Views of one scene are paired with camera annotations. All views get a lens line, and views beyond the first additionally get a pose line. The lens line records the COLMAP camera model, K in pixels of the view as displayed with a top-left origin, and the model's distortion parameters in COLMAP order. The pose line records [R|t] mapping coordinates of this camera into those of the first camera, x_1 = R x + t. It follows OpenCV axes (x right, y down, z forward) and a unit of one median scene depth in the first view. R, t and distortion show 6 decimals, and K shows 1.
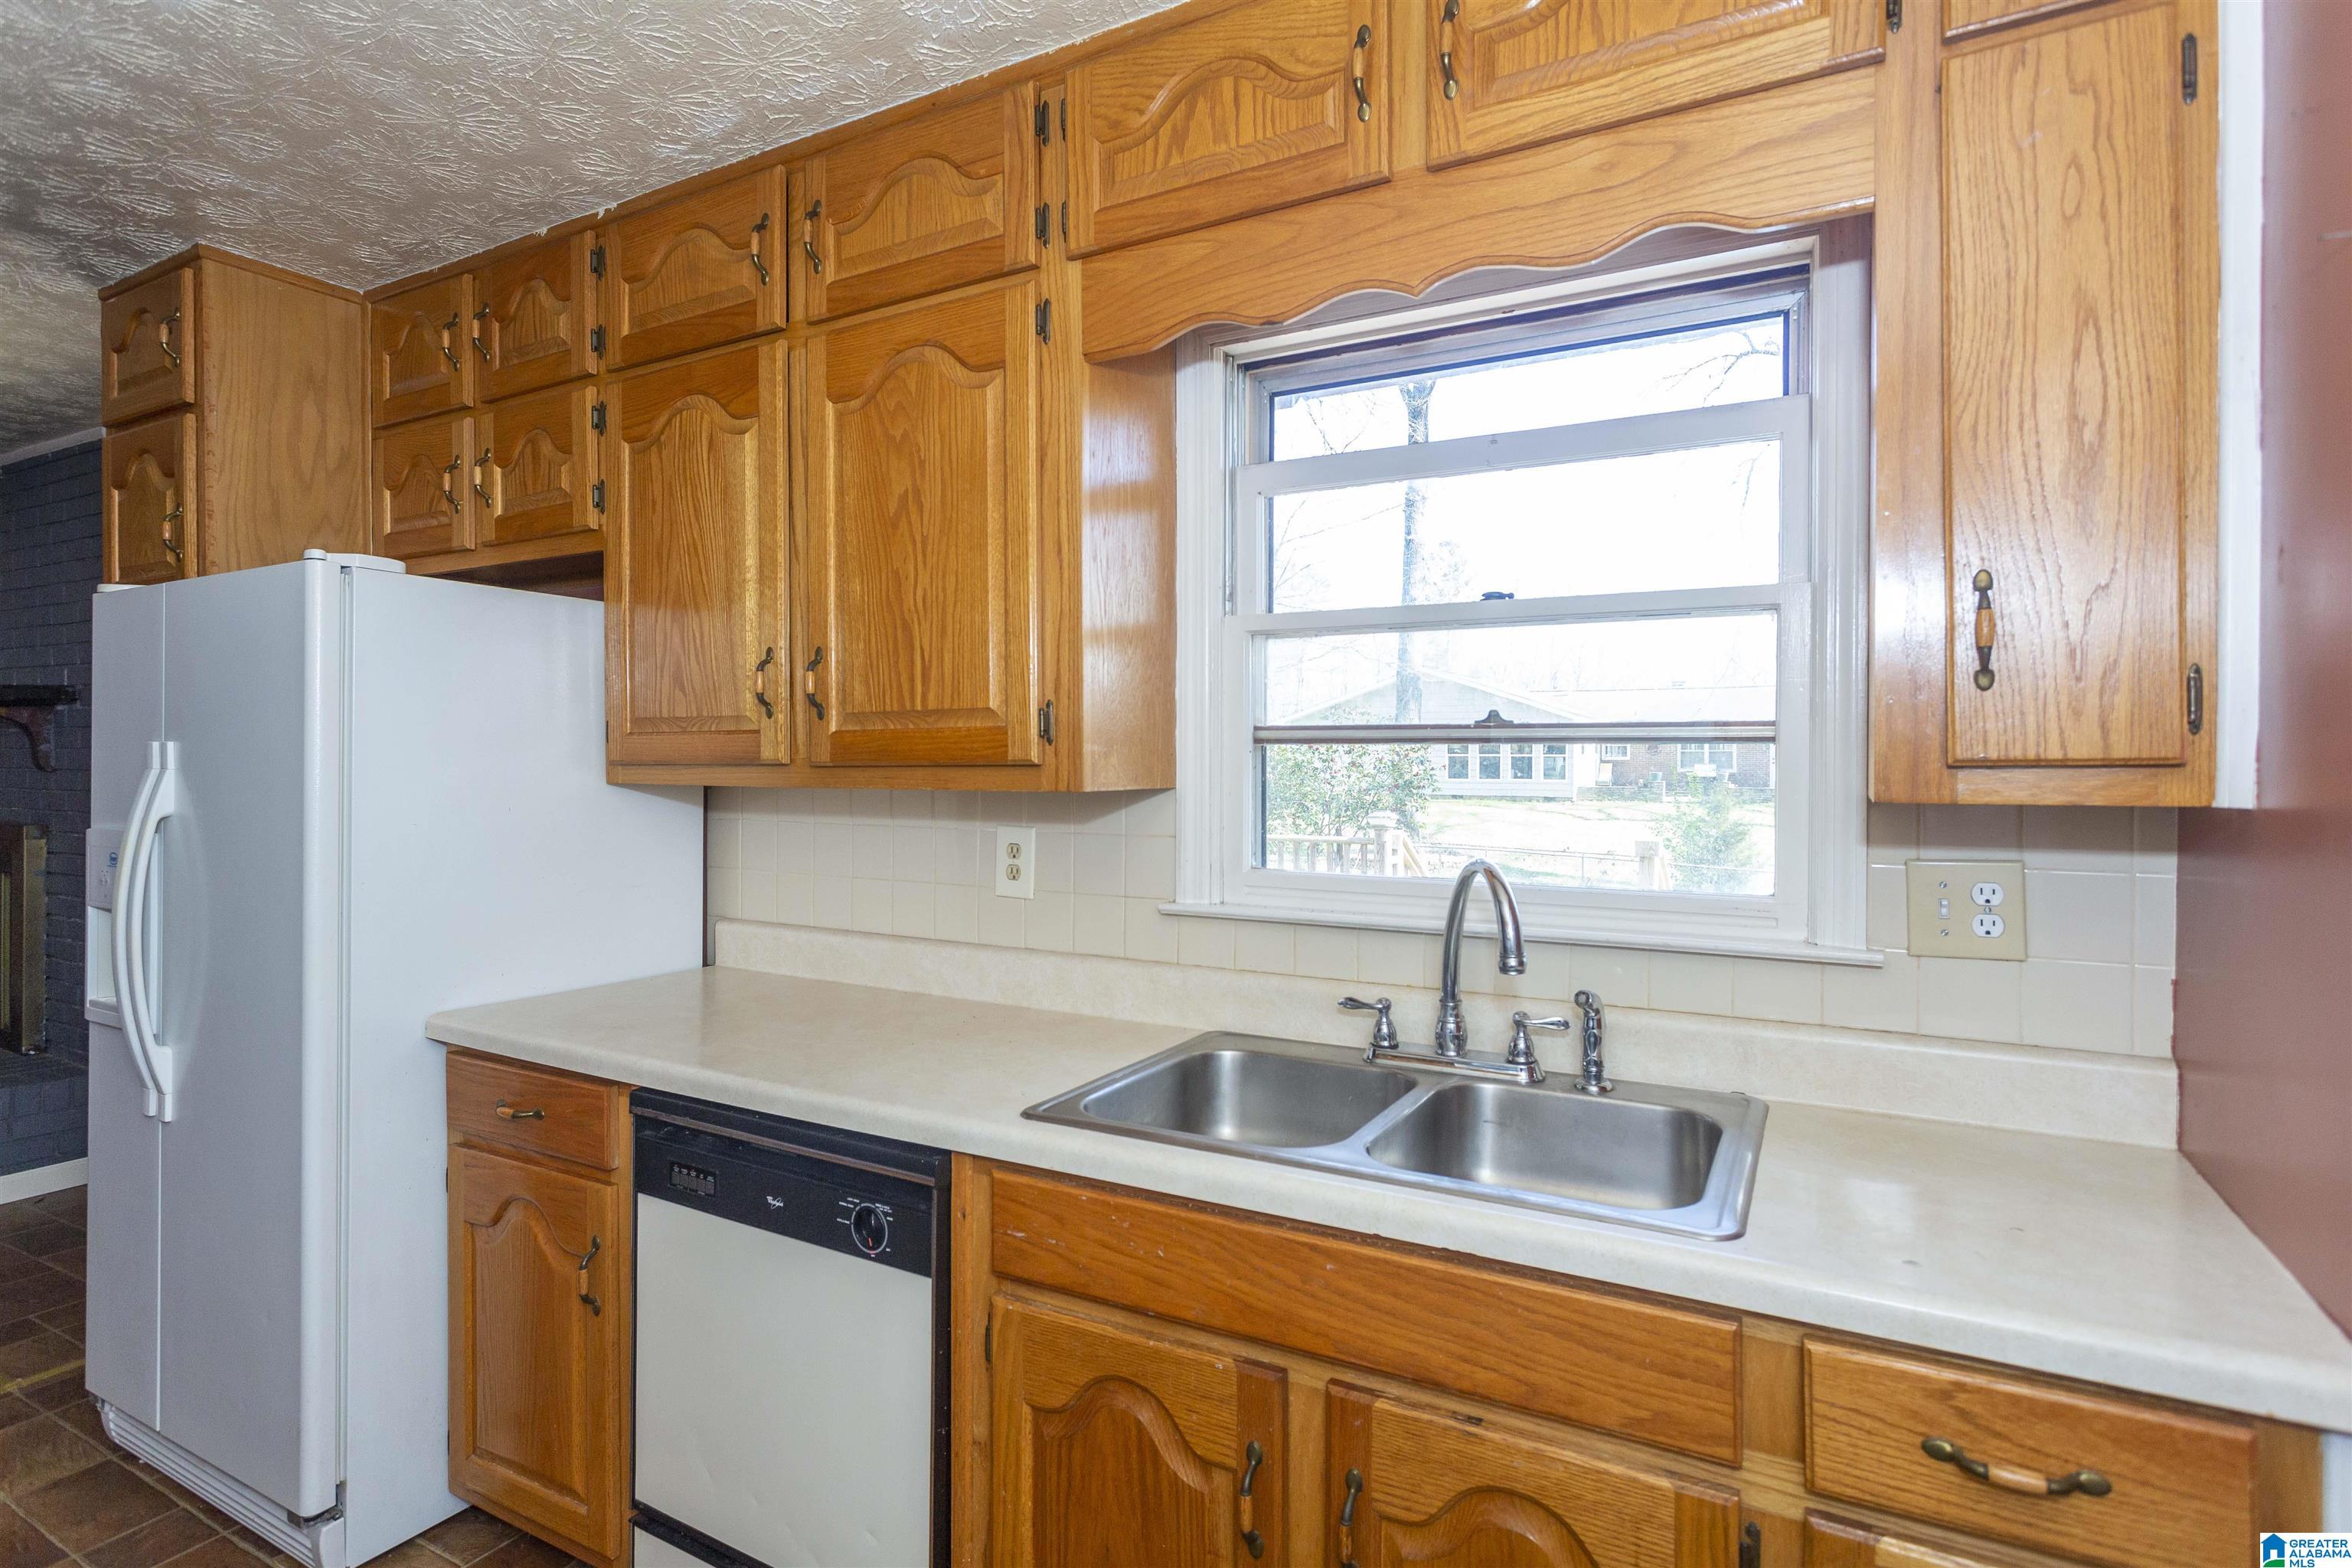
lens RADIAL K [[1203.4, 0, 1174.6], [0, 1203.4, 783.2], [0, 0, 1]] dist [-0.006769, 0.002219]
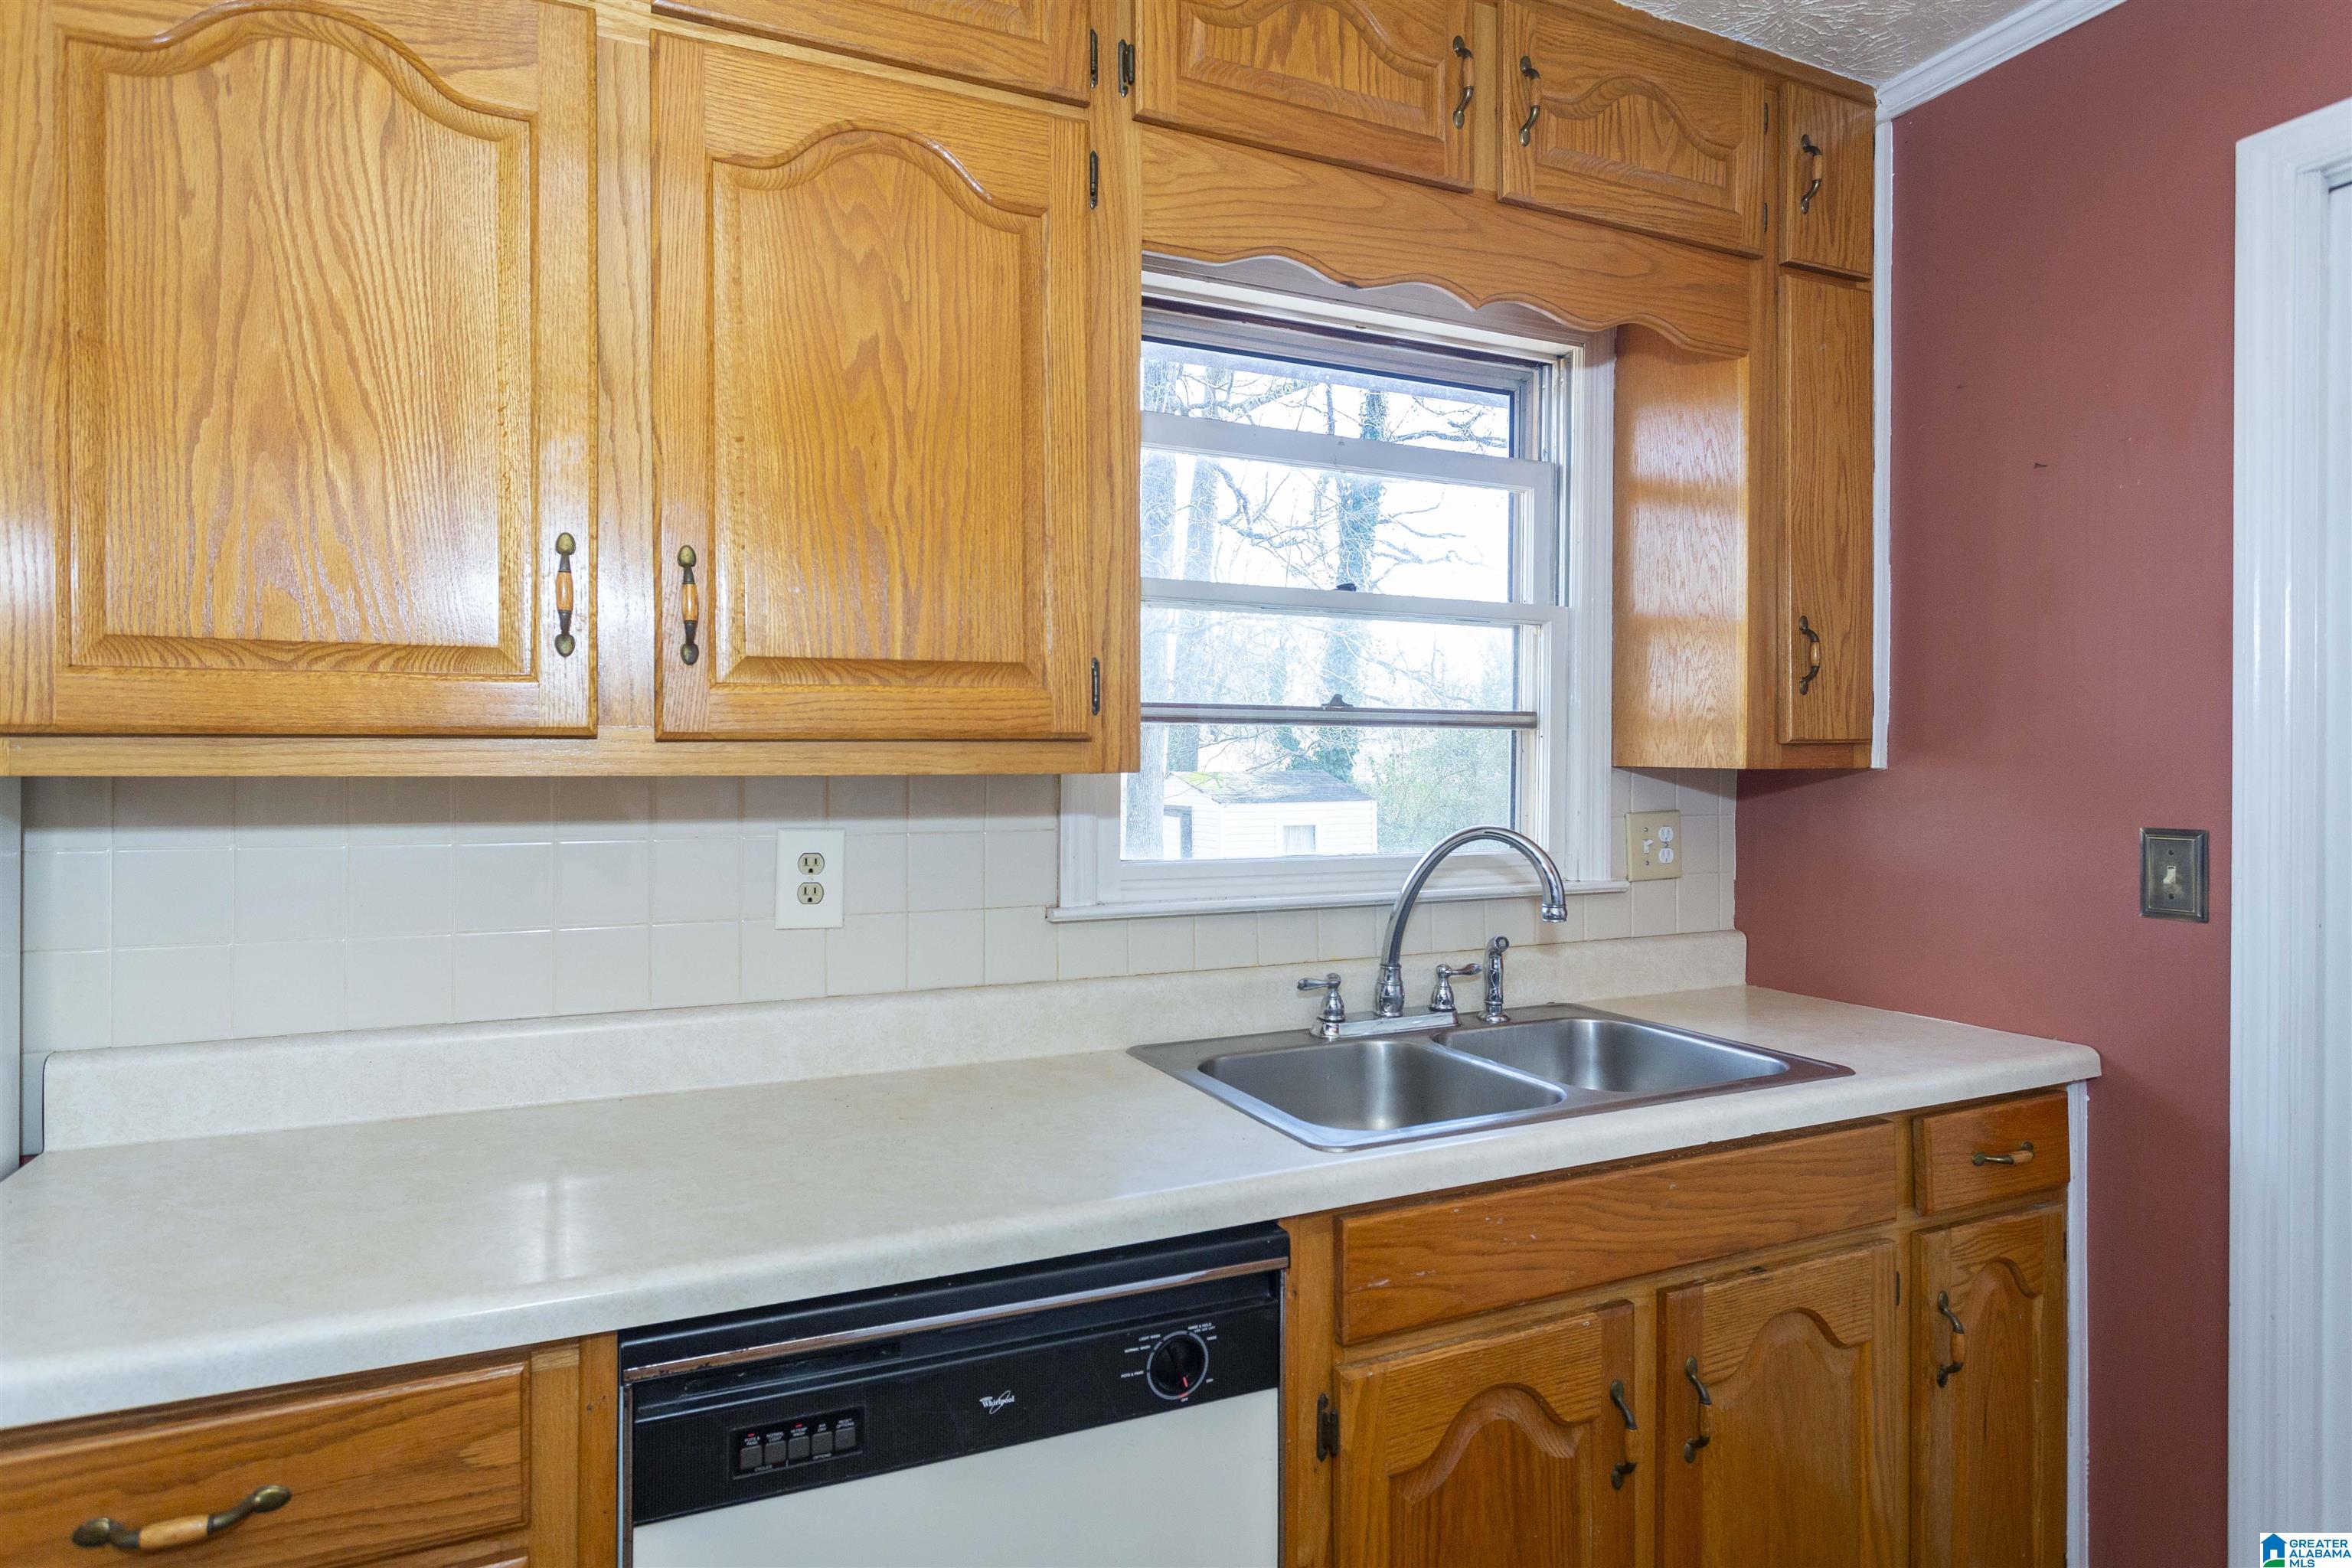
lens RADIAL K [[1268.6, 0, 1172.7], [0, 1268.6, 782.6], [0, 0, 1]] dist [-0.000480, 0.002947]
pose [[0.589999, -0.014528, 0.807273, -0.794196], [0.014549, 0.999867, 0.007361, 0.007783], [-0.807273, 0.007402, 0.590132, 0.491105]]
